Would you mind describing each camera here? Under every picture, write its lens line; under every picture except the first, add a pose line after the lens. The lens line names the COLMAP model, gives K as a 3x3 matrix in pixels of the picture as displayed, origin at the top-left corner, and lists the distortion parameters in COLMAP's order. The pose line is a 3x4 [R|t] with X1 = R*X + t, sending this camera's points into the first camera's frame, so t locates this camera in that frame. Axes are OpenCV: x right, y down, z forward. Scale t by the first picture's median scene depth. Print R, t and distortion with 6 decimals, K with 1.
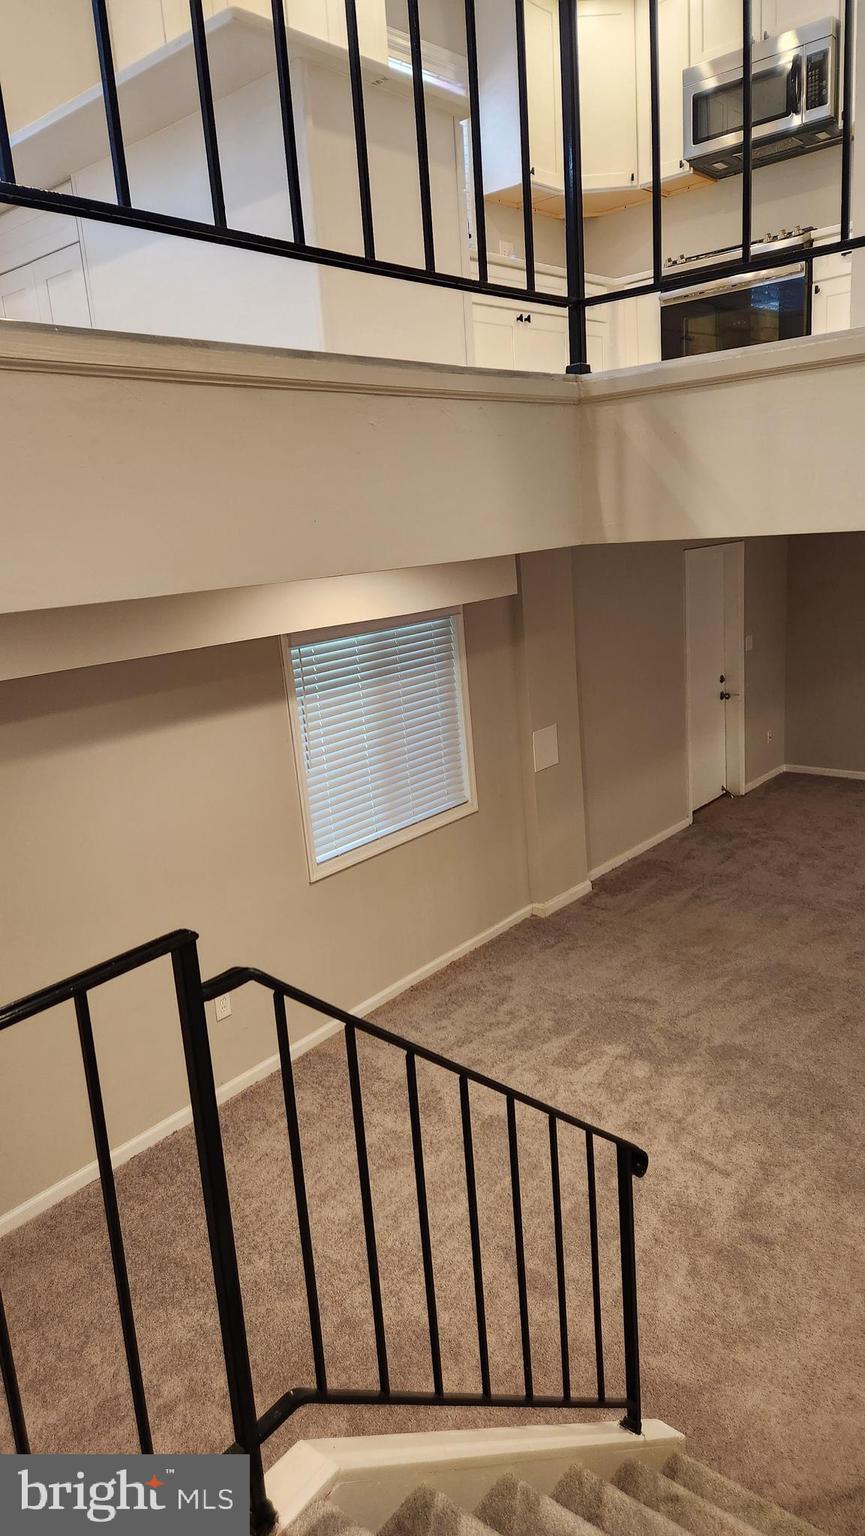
lens RADIAL K [[1008.5, 0, 431.8], [0, 1008.5, 750.7], [0, 0, 1]] dist [0.079809, -0.076403]
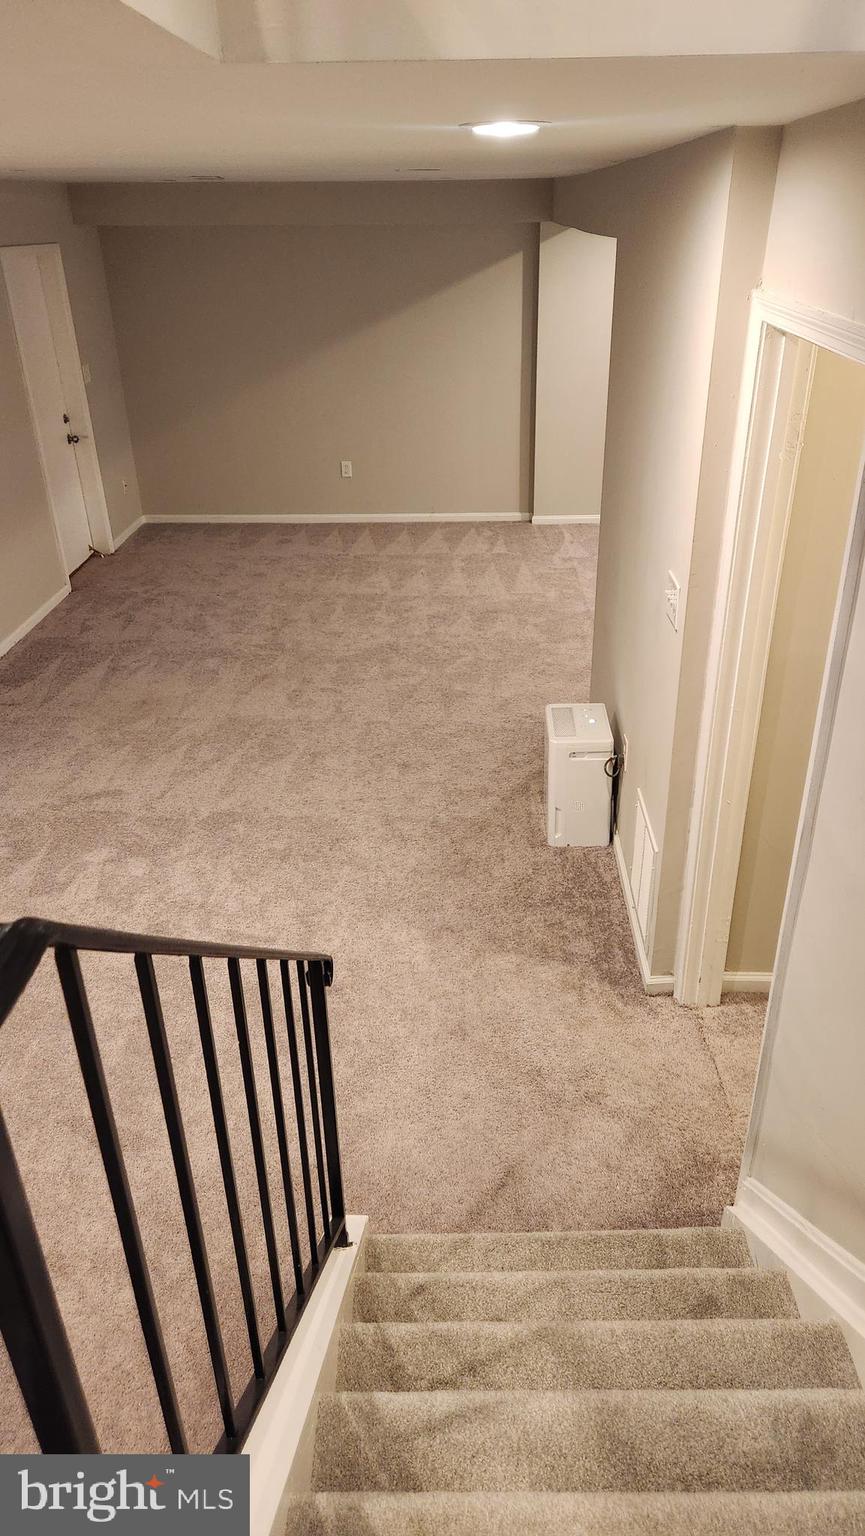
lens RADIAL K [[1008.5, 0, 431.8], [0, 1008.5, 750.7], [0, 0, 1]] dist [0.079809, -0.076403]
pose [[0.775957, -0.239805, 0.583424, -0.070798], [0.103658, 0.960820, 0.257060, 0.013797], [-0.622210, -0.138991, 0.770413, 0.147594]]
